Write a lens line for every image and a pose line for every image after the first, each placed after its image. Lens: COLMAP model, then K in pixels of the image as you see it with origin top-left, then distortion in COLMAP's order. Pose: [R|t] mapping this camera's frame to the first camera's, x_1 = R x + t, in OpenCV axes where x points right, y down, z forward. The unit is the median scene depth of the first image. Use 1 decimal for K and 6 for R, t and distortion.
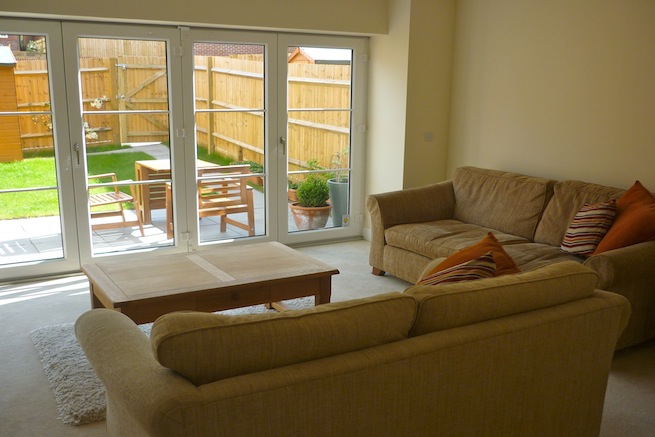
lens RADIAL K [[654.0, 0, 329.3], [0, 654.0, 251.3], [0, 0, 1]] dist [-0.082511, 0.096869]
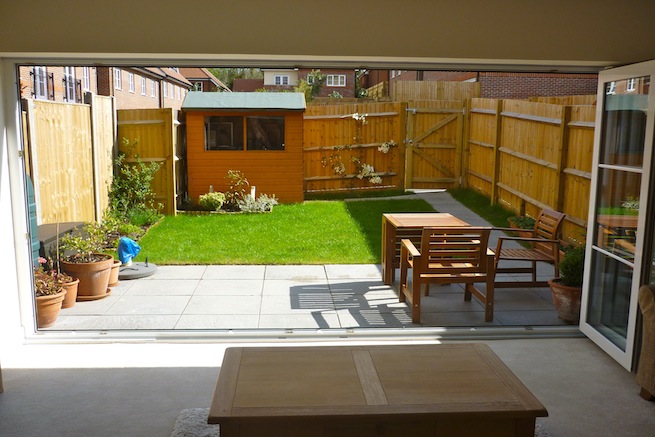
lens RADIAL K [[654.0, 0, 329.3], [0, 654.0, 251.3], [0, 0, 1]] dist [-0.082511, 0.096869]
pose [[0.886075, 0.079415, -0.456689, 0.034270], [-0.108838, 0.993316, -0.038437, -0.026876], [0.450584, 0.083763, 0.888796, 0.098817]]
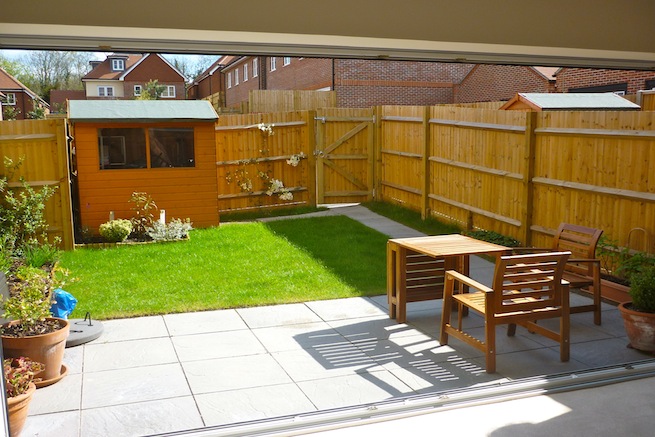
lens RADIAL K [[654.0, 0, 329.3], [0, 654.0, 251.3], [0, 0, 1]] dist [-0.082511, 0.096869]
pose [[0.977964, 0.013309, -0.208349, -0.126892], [-0.029205, 0.996875, -0.073404, -0.040624], [0.206720, 0.077871, 0.975296, 0.144297]]
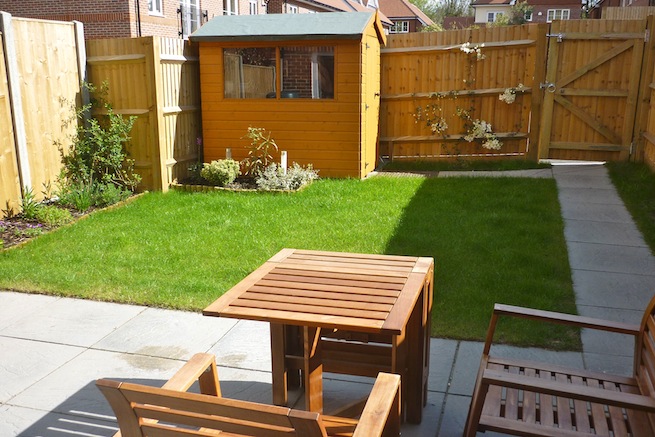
lens RADIAL K [[654.0, 0, 329.3], [0, 654.0, 251.3], [0, 0, 1]] dist [-0.082511, 0.096869]
pose [[0.680594, 0.181988, -0.709699, 0.008148], [-0.168866, 0.981544, 0.089756, -0.109415], [0.712935, 0.058756, 0.698764, 0.451087]]
